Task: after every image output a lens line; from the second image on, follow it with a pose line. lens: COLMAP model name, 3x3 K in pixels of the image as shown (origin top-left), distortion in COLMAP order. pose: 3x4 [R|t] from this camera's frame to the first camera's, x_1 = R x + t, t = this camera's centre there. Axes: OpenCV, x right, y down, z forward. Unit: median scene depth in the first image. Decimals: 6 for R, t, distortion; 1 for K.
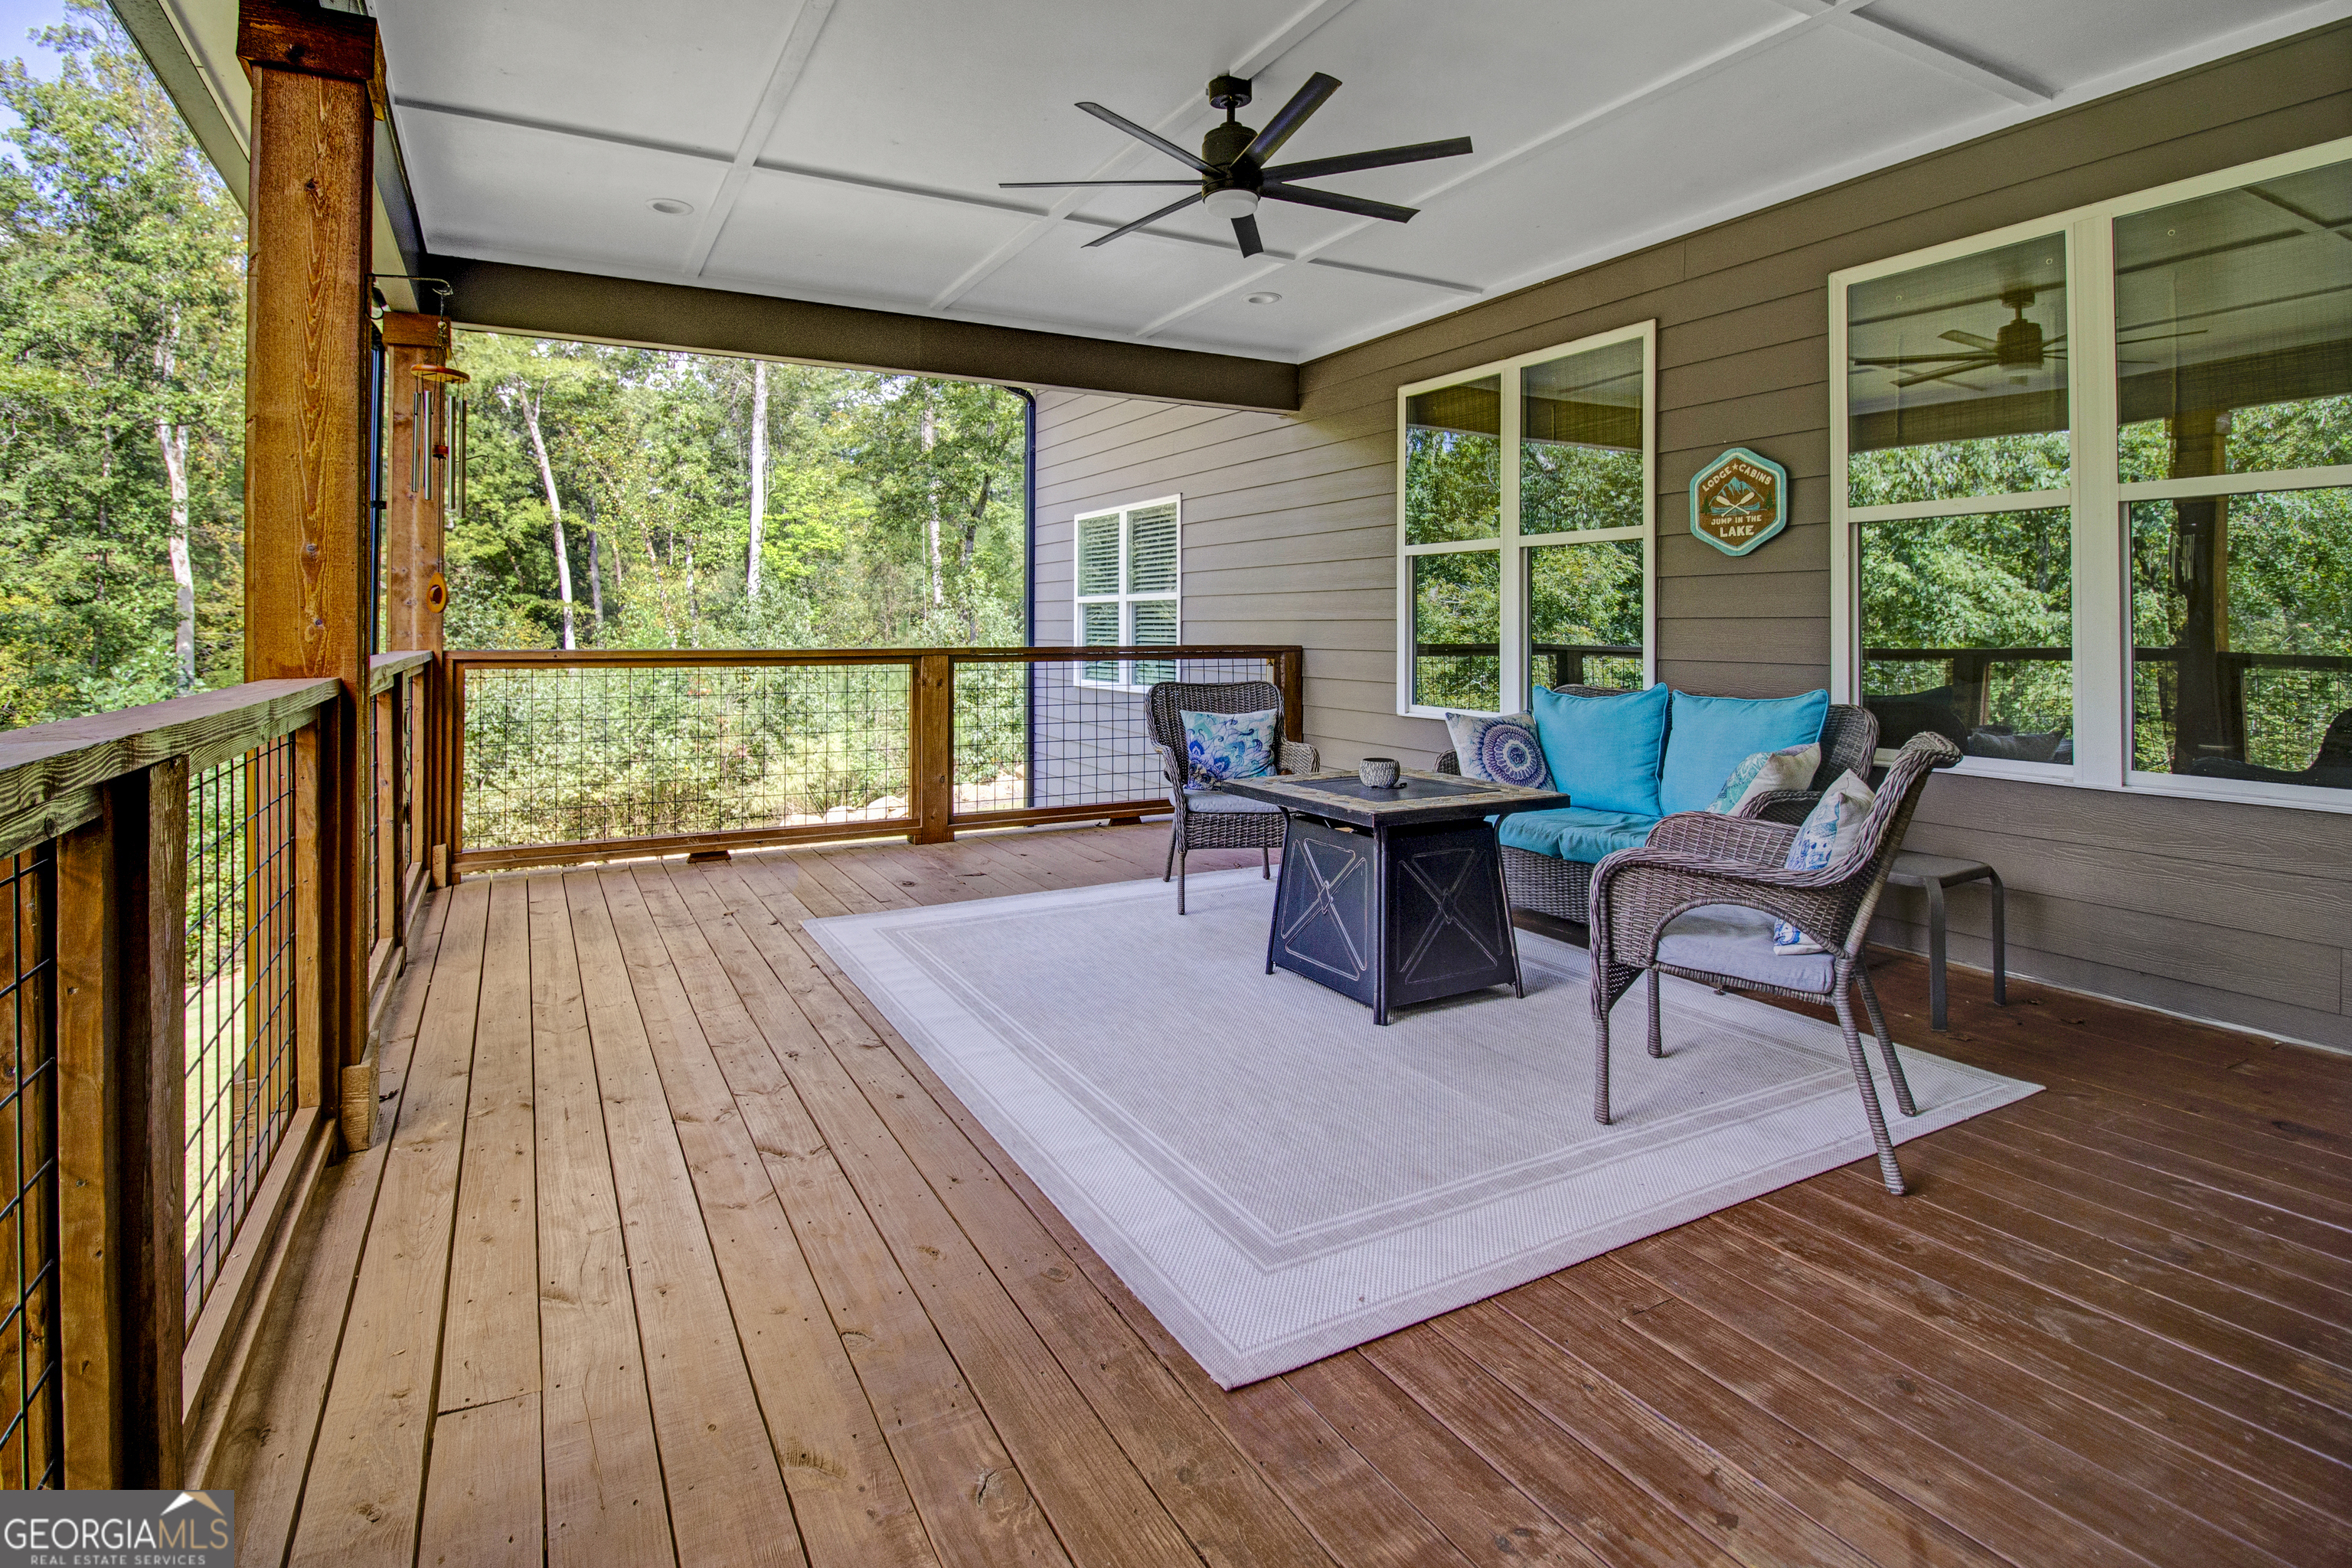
lens RADIAL K [[1160.8, 0, 1174.7], [0, 1160.8, 623.4], [0, 0, 1]] dist [-0.027138, -0.000529]
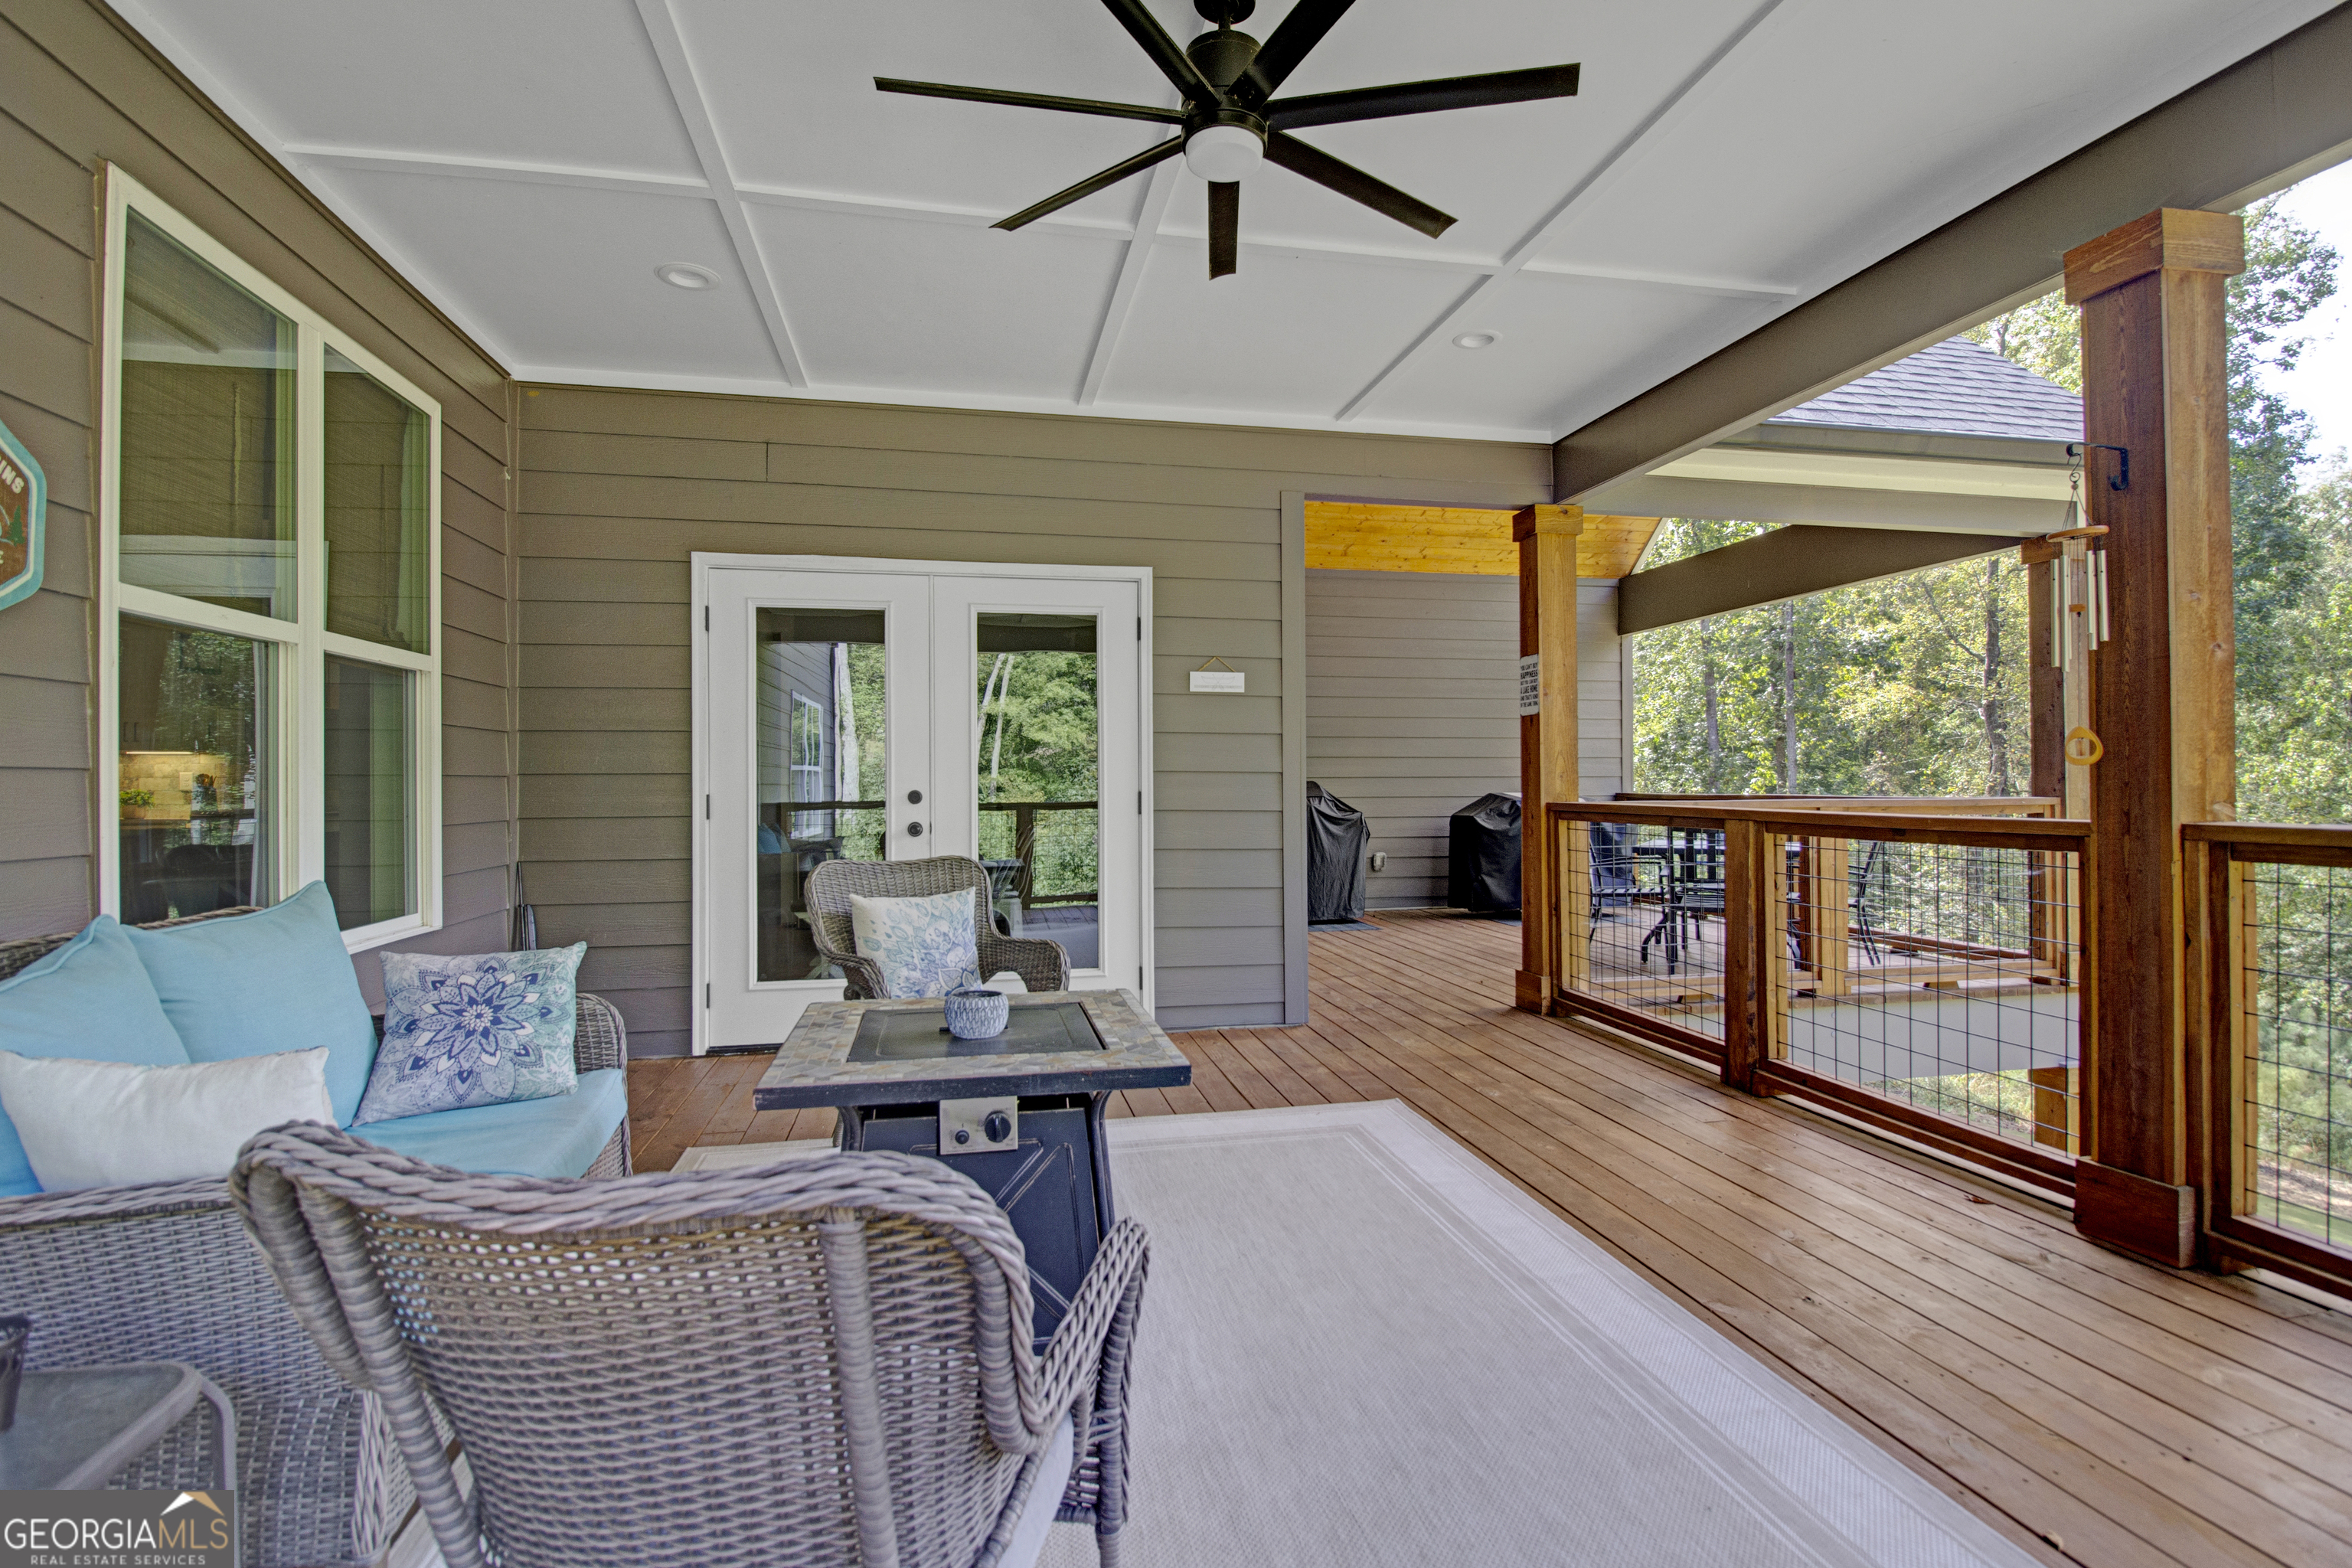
lens RADIAL K [[1145.1, 0, 1226.1], [0, 1145.1, 772.8], [0, 0, 1]] dist [0.005059, -0.014960]
pose [[-0.960836, 0.001128, 0.277117, -0.100314], [-0.001817, 0.999945, -0.010368, 0.001190], [-0.277113, -0.010465, -0.960780, 1.237502]]
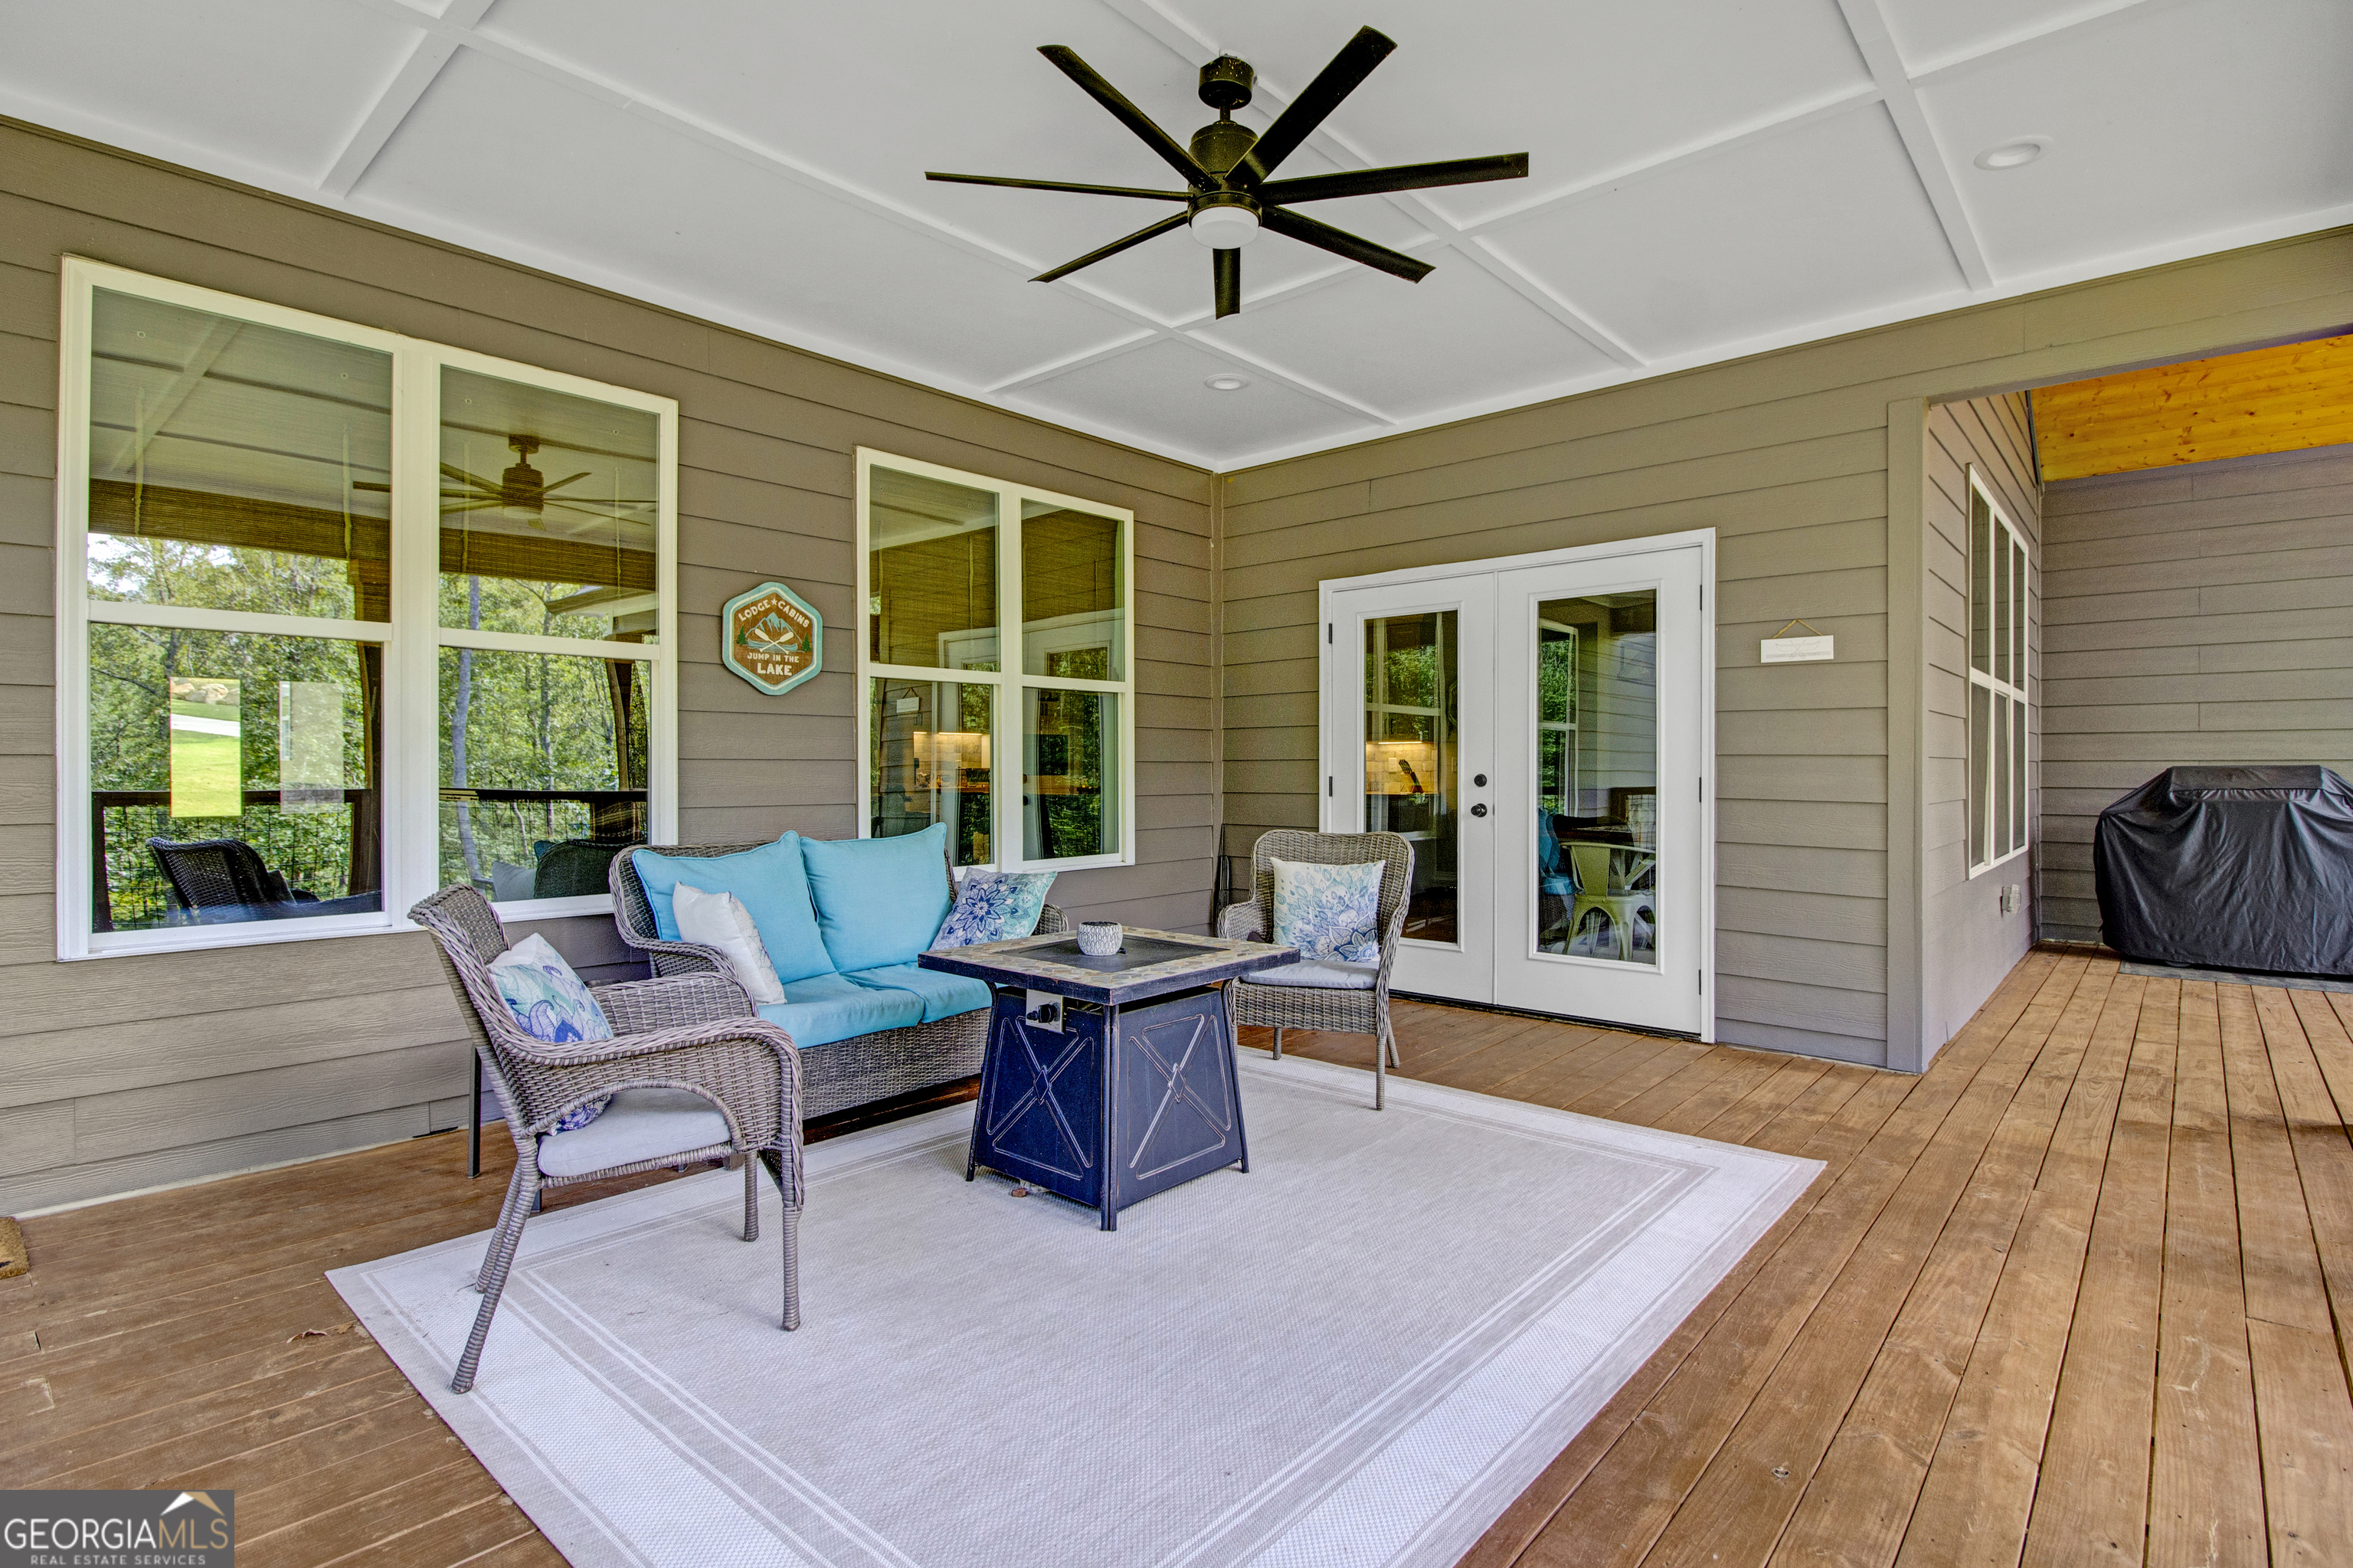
lens RADIAL K [[1160.8, 0, 1171.3], [0, 1160.8, 771.9], [0, 0, 1]] dist [-0.003721, -0.001197]
pose [[-0.334087, -0.007749, 0.942511, -0.517052], [-0.003618, 0.999969, 0.006939, -0.002208], [-0.942535, -0.001092, -0.334104, 0.977075]]
